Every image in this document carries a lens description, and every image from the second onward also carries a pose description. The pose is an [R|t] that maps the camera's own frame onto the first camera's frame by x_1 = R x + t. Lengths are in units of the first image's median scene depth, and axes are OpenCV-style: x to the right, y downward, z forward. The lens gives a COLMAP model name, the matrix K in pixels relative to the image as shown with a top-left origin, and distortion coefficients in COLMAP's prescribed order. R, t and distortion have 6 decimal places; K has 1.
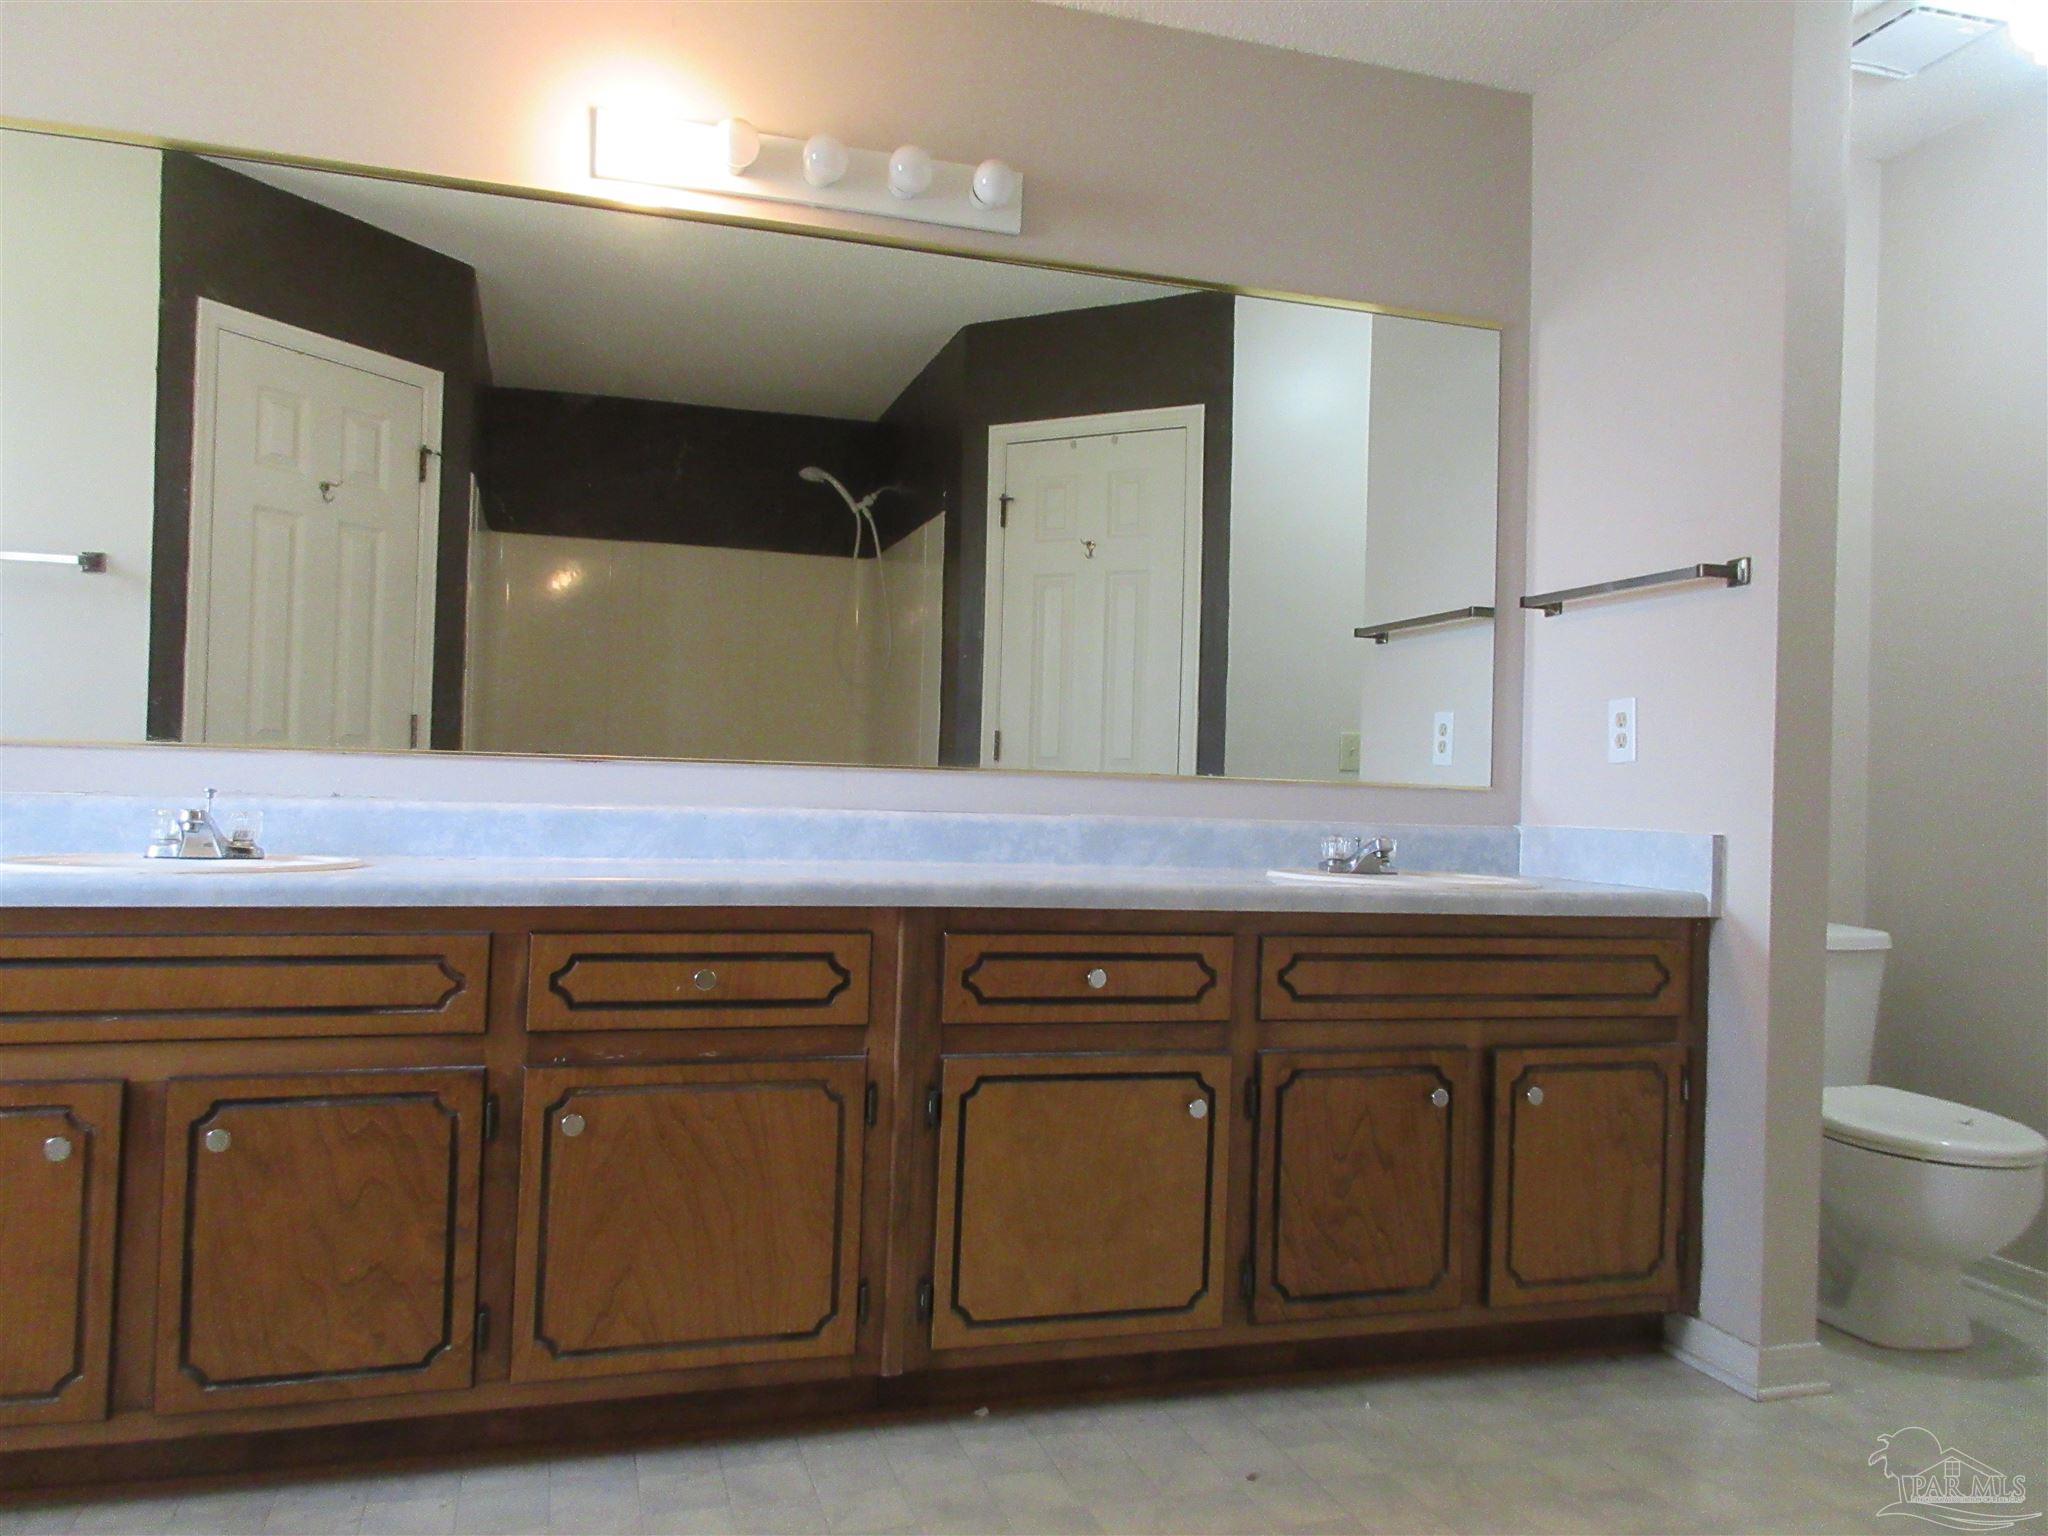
lens RADIAL K [[1528.1, 0, 1020.7], [0, 1528.1, 734.8], [0, 0, 1]] dist [0.005389, 0.019886]
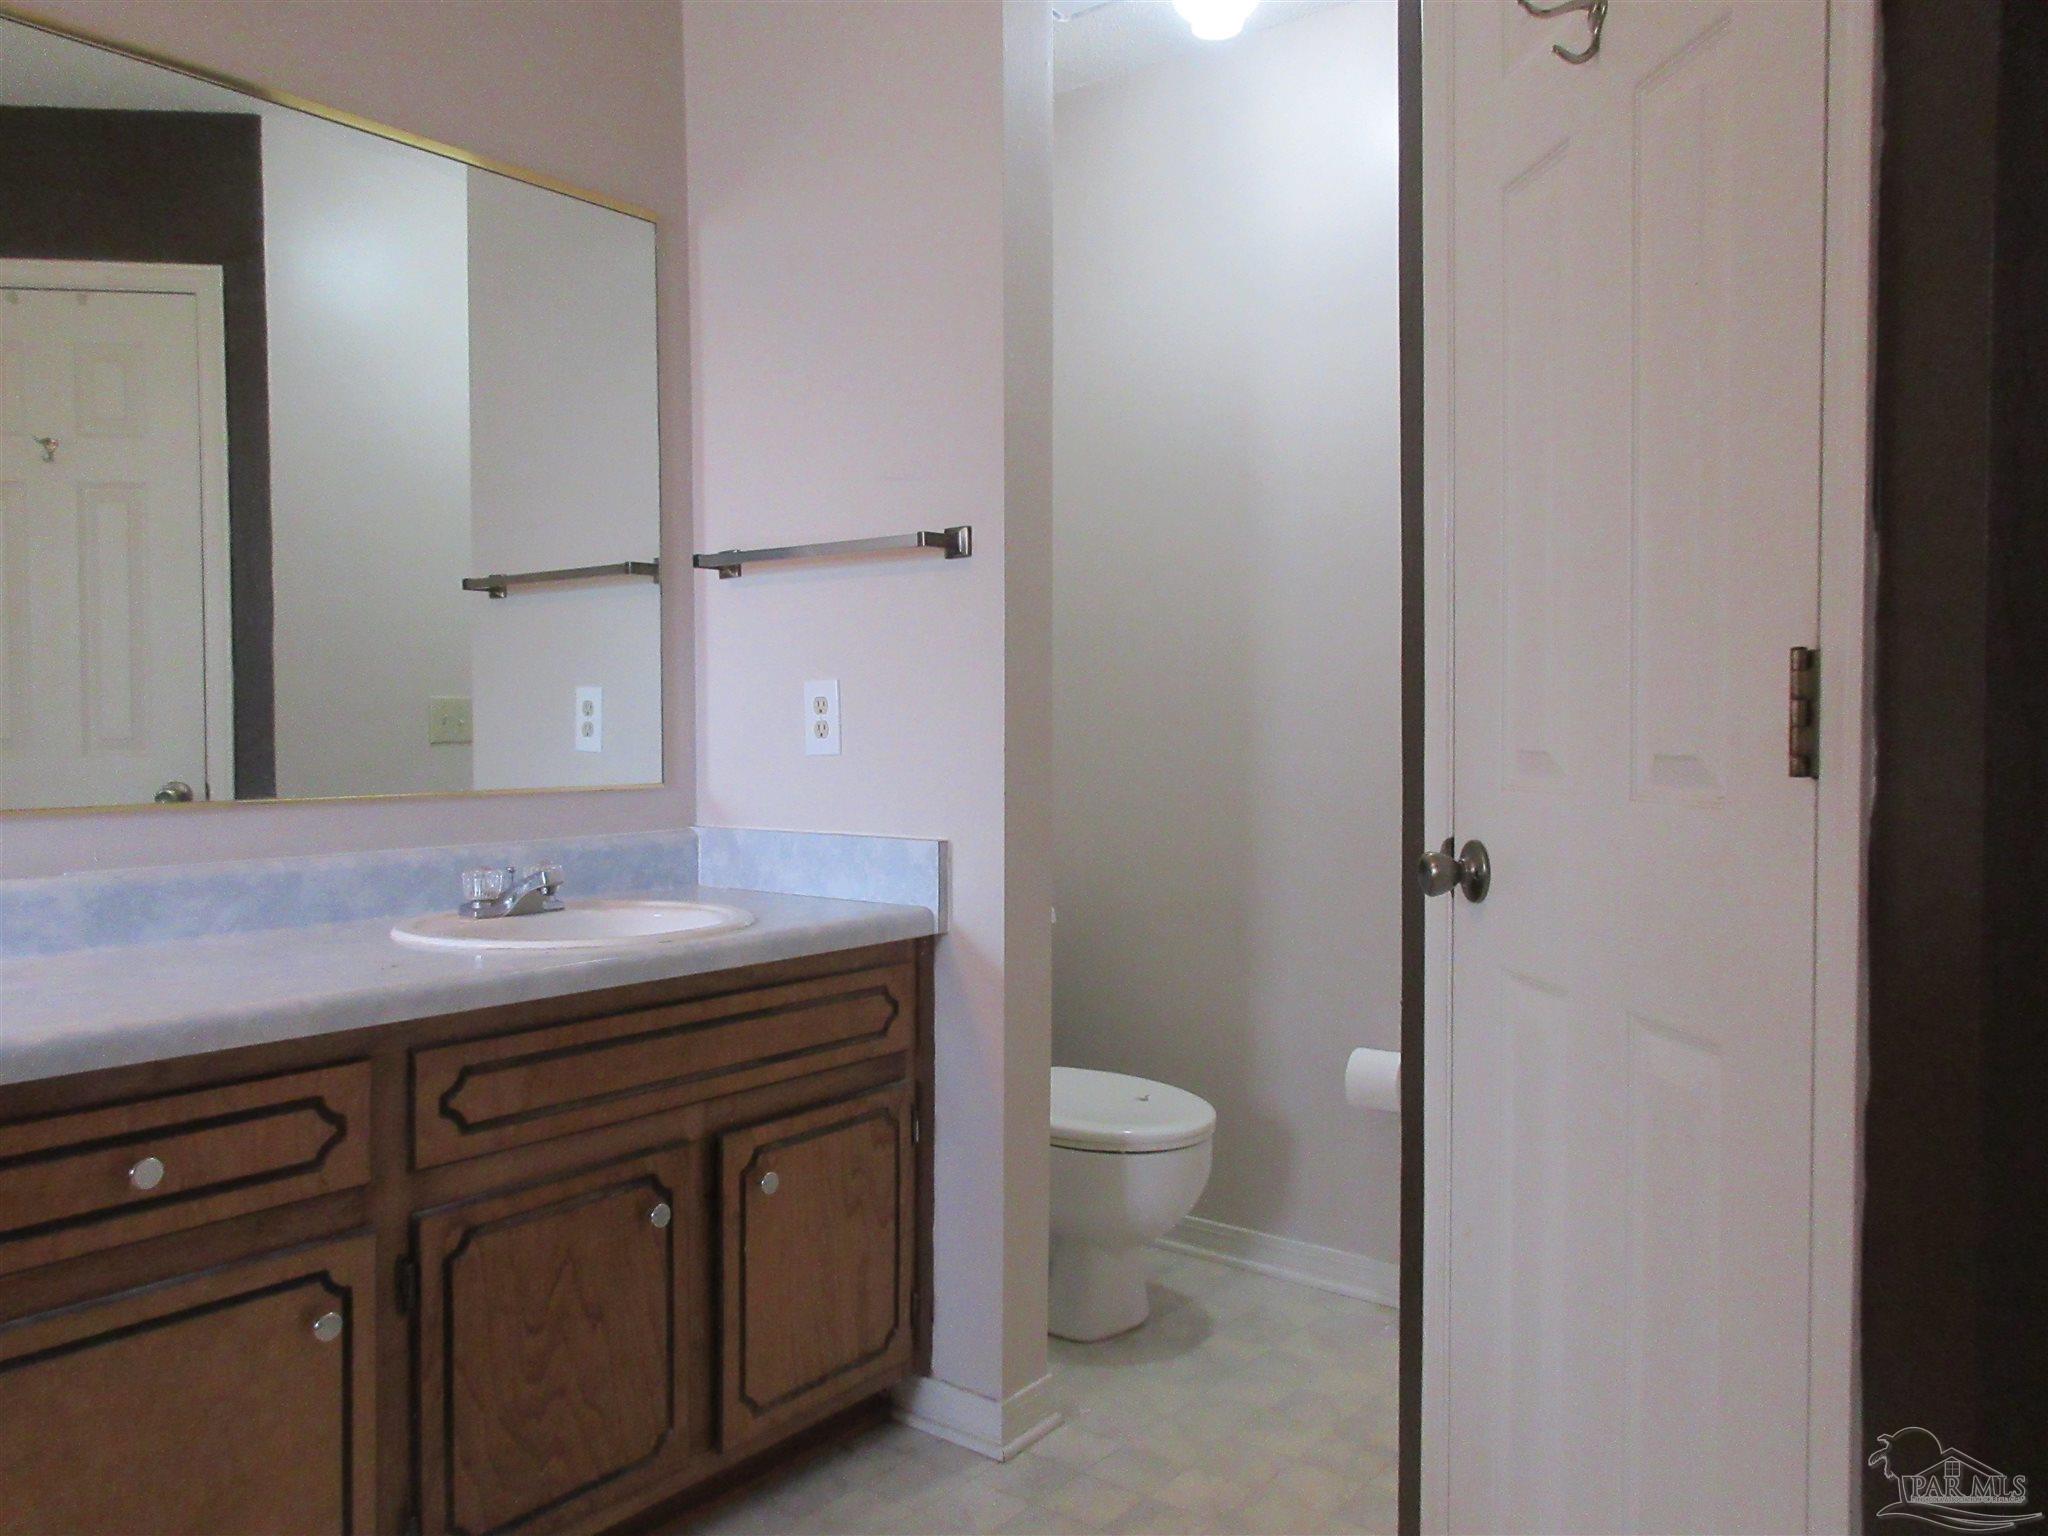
lens RADIAL K [[1528.1, 0, 1034.7], [0, 1528.1, 737.1], [0, 0, 1]] dist [0.005389, 0.019886]
pose [[0.811020, -0.049434, 0.582926, -0.012198], [0.014407, 0.997809, 0.064574, -0.050192], [-0.584841, -0.043973, 0.809955, 0.257378]]
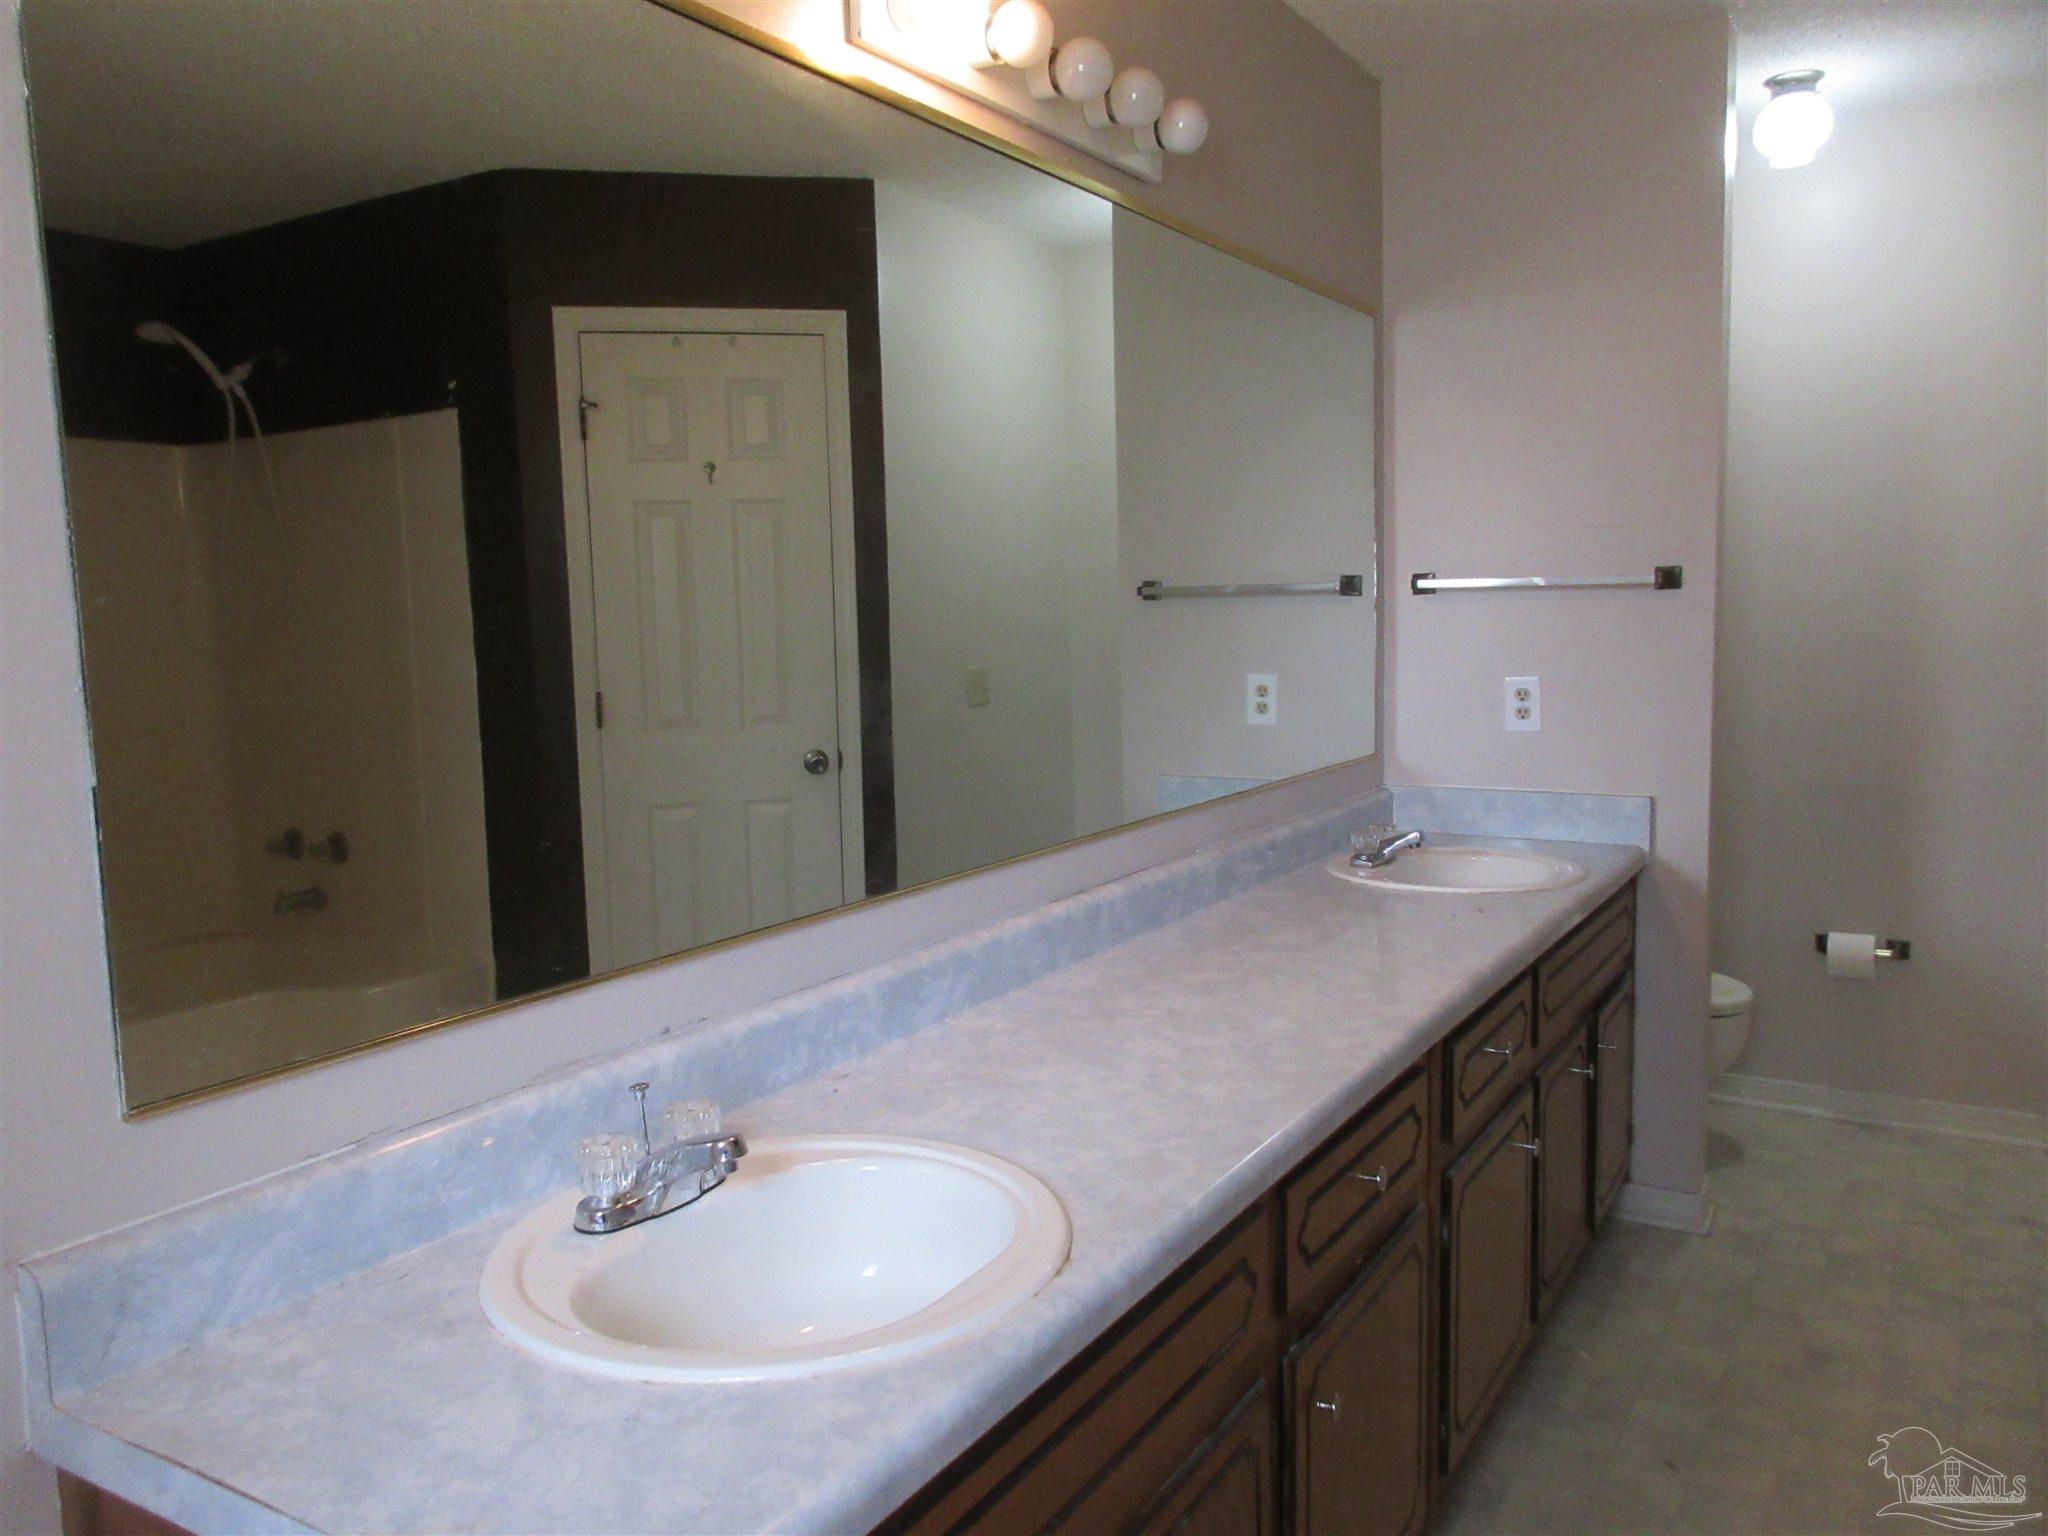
lens RADIAL K [[1528.1, 0, 1012.7], [0, 1528.1, 774.2], [0, 0, 1]] dist [0.005389, 0.019886]
pose [[0.767035, -0.117583, 0.630739, -0.677615], [0.026198, 0.987984, 0.152321, -0.146966], [-0.641071, -0.100311, 0.760898, 0.414127]]
